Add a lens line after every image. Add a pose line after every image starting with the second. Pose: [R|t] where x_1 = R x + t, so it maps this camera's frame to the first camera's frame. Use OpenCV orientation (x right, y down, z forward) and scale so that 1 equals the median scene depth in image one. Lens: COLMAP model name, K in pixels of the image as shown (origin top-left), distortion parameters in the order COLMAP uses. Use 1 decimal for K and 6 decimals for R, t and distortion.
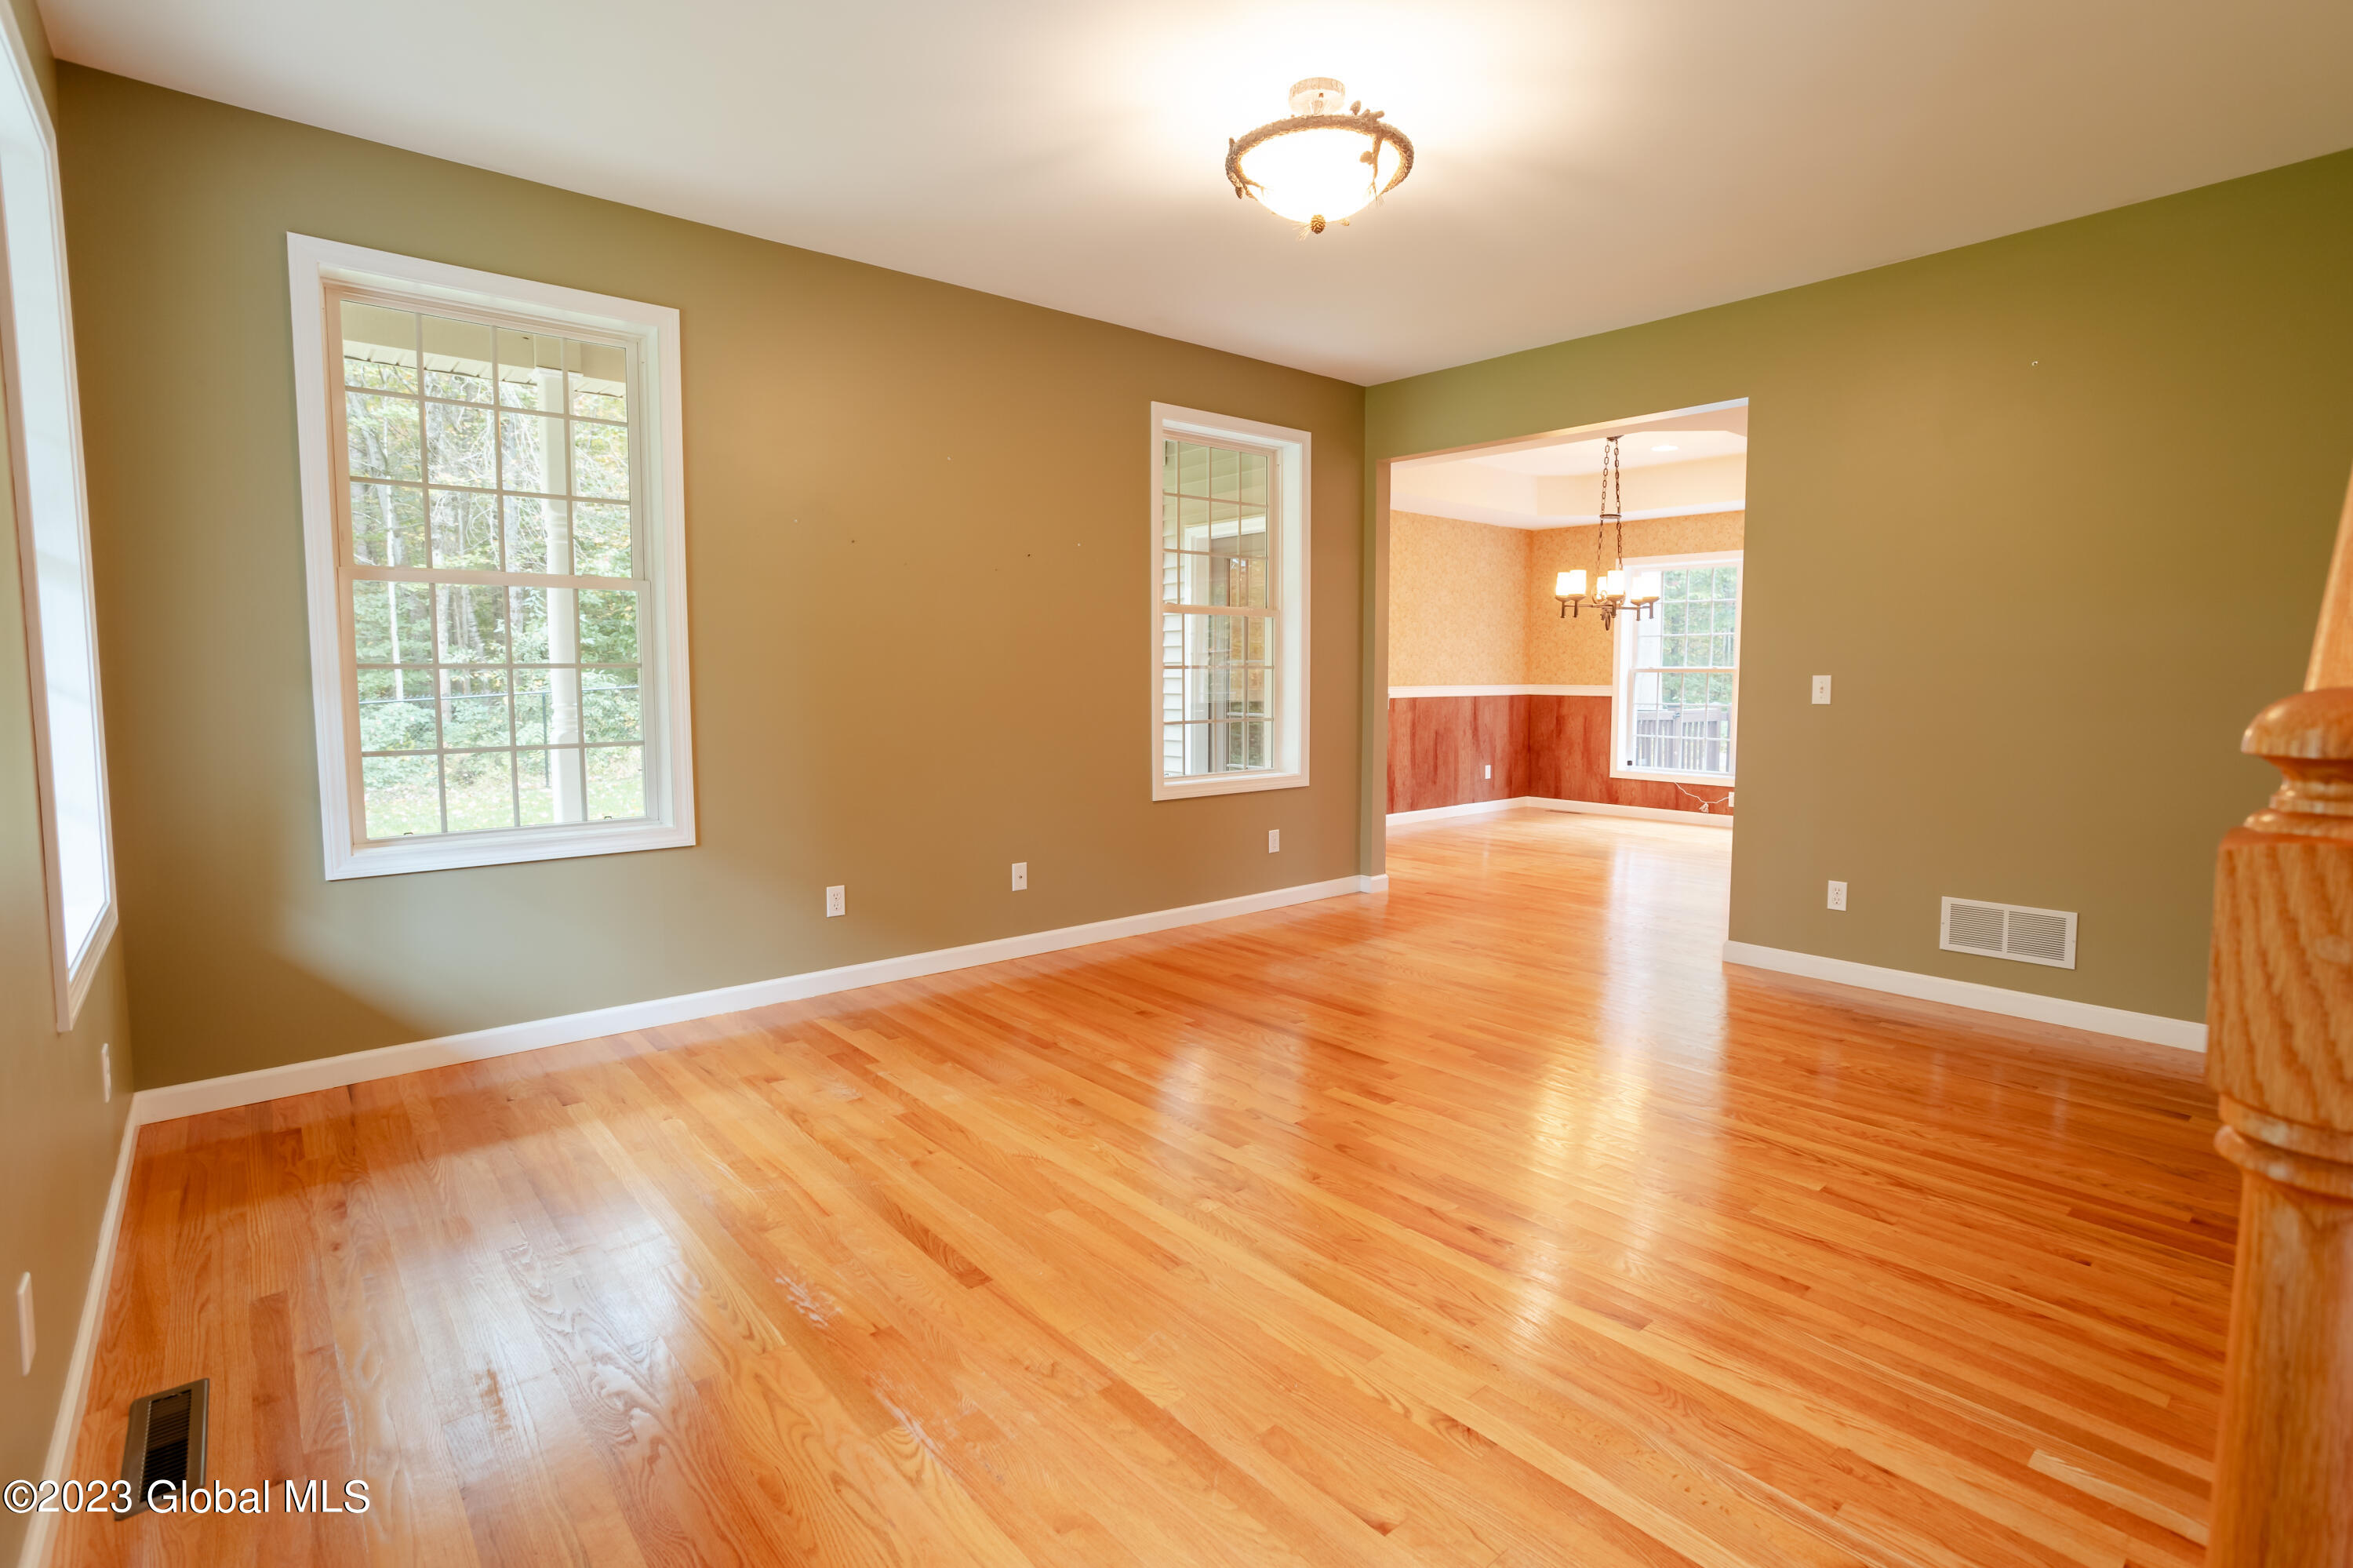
lens RADIAL K [[1130.5, 0, 1182.6], [0, 1130.5, 760.6], [0, 0, 1]] dist [-0.050663, 0.031732]
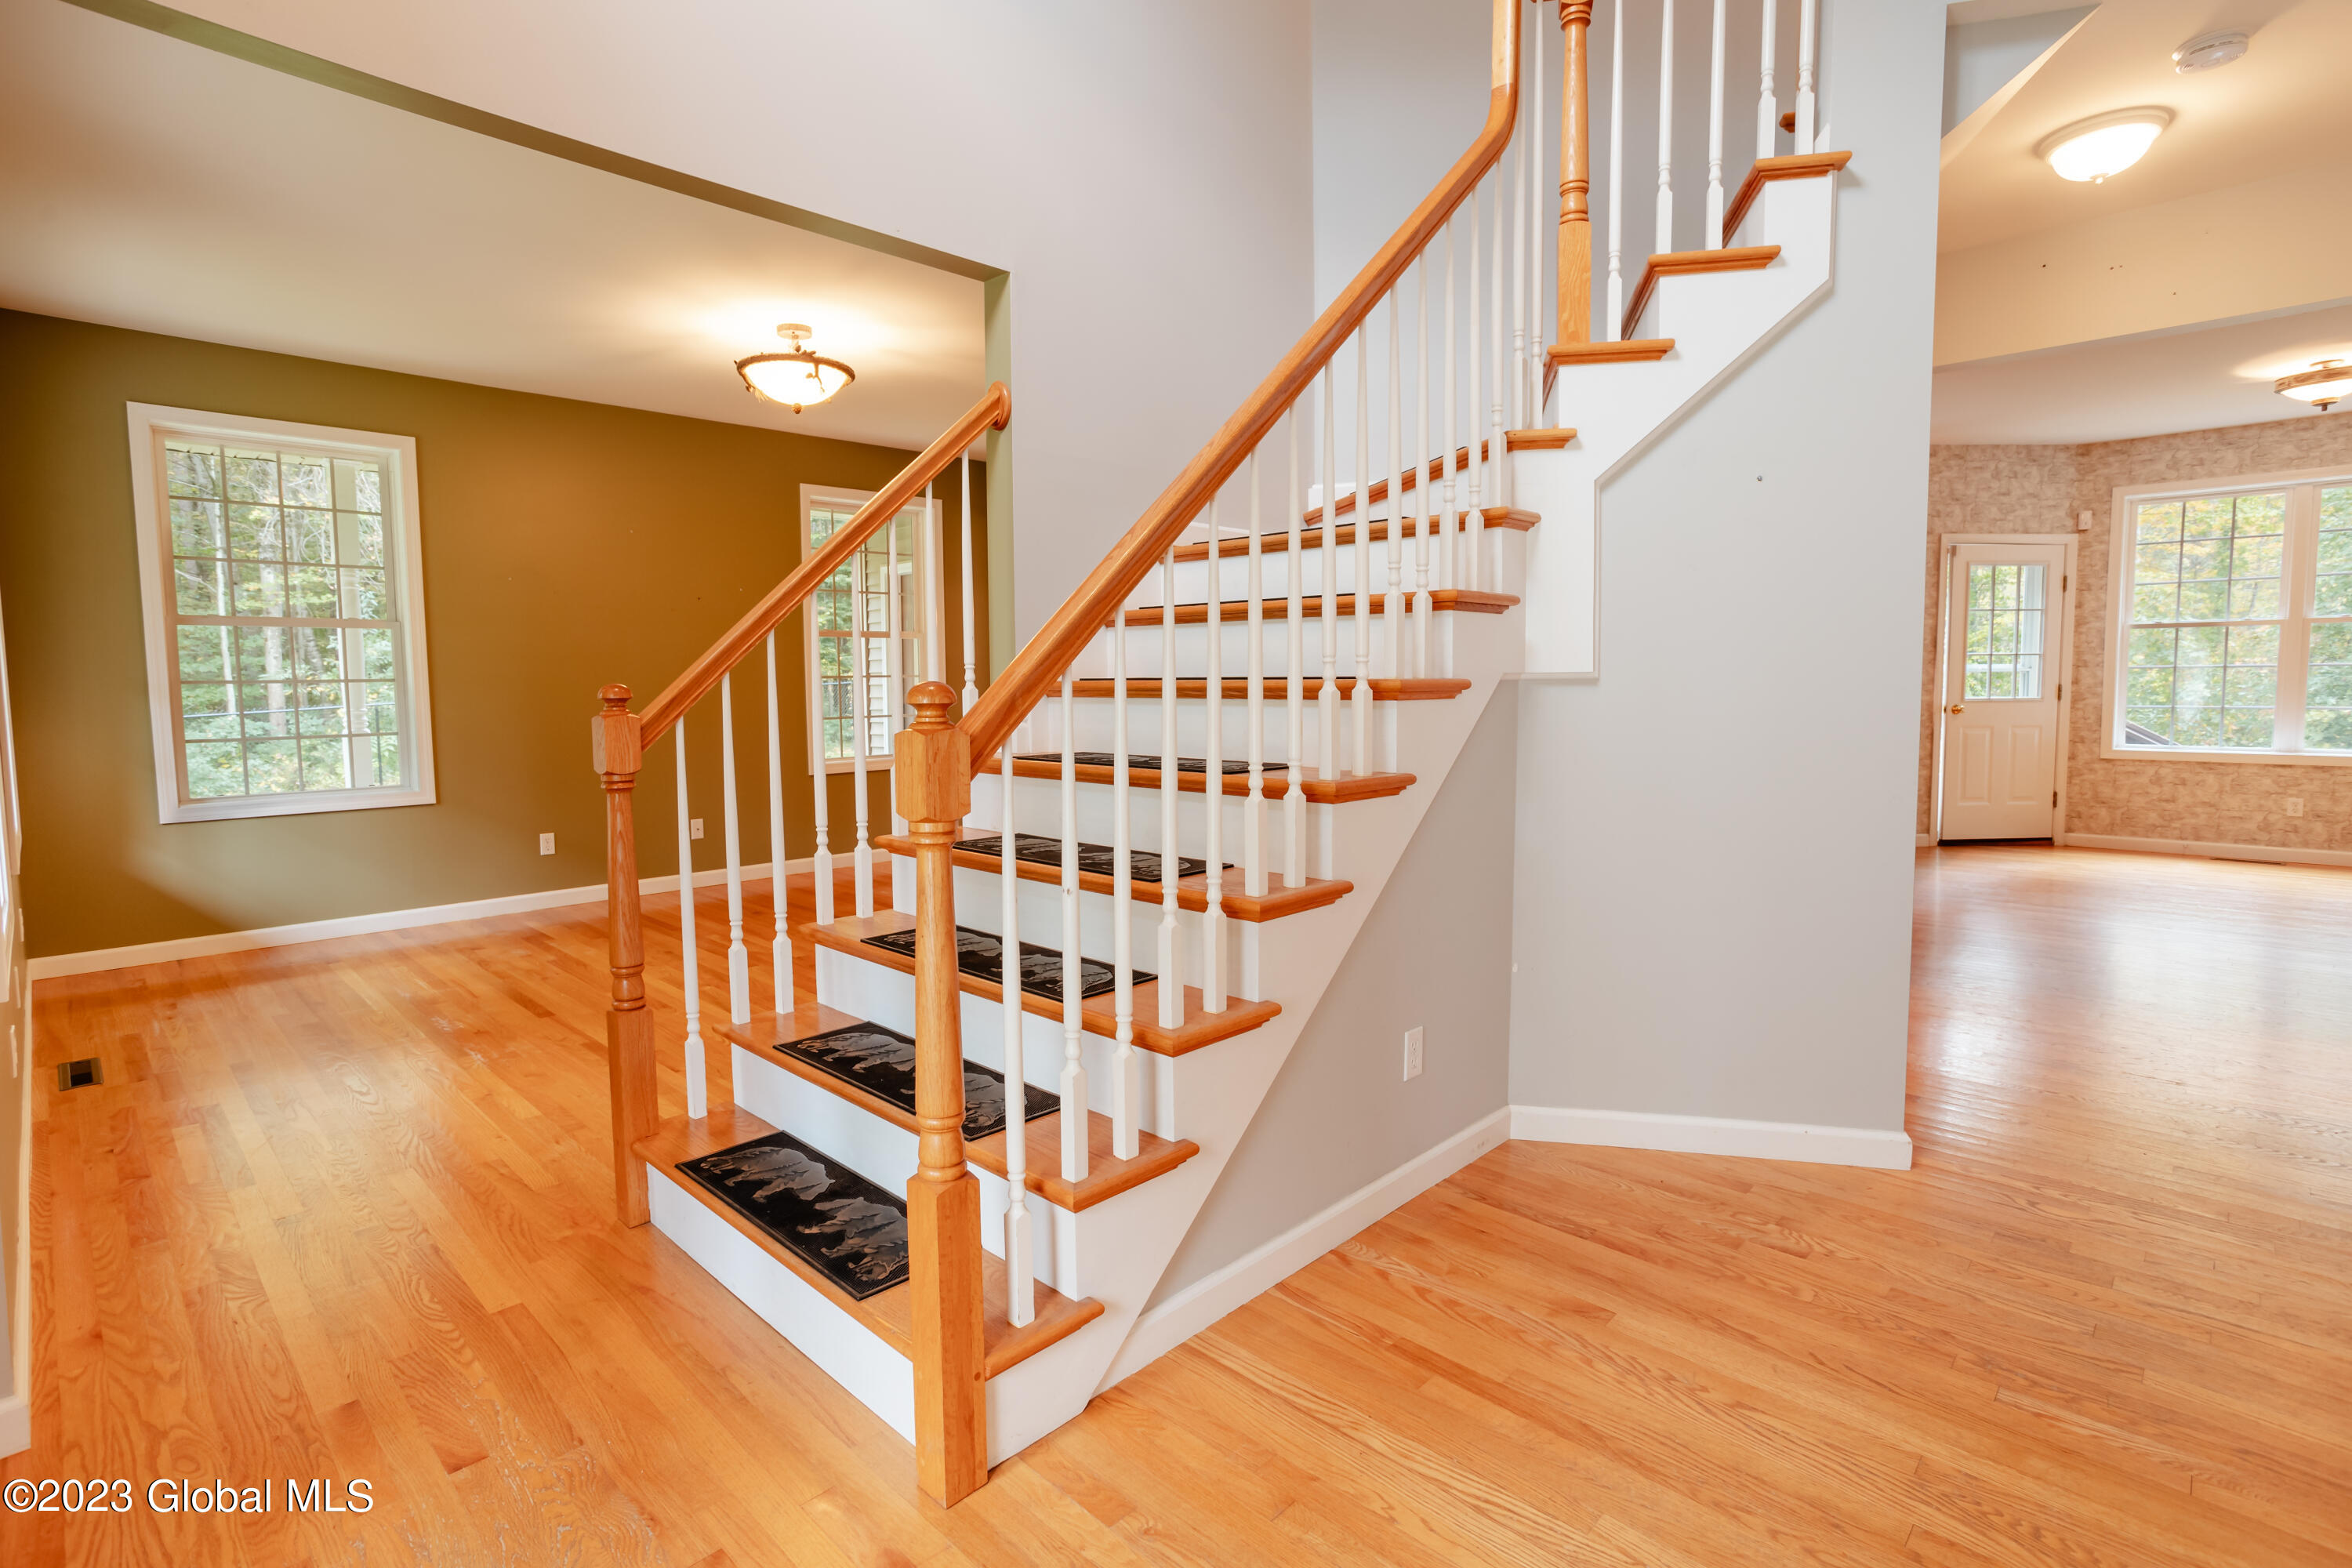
lens RADIAL K [[1129.9, 0, 1182.1], [0, 1129.9, 760.6], [0, 0, 1]] dist [-0.050663, 0.031732]
pose [[0.995686, -0.017627, 0.091096, 0.419173], [0.018022, 0.999831, -0.003519, 0.044103], [-0.091018, 0.005146, 0.995836, -0.552413]]
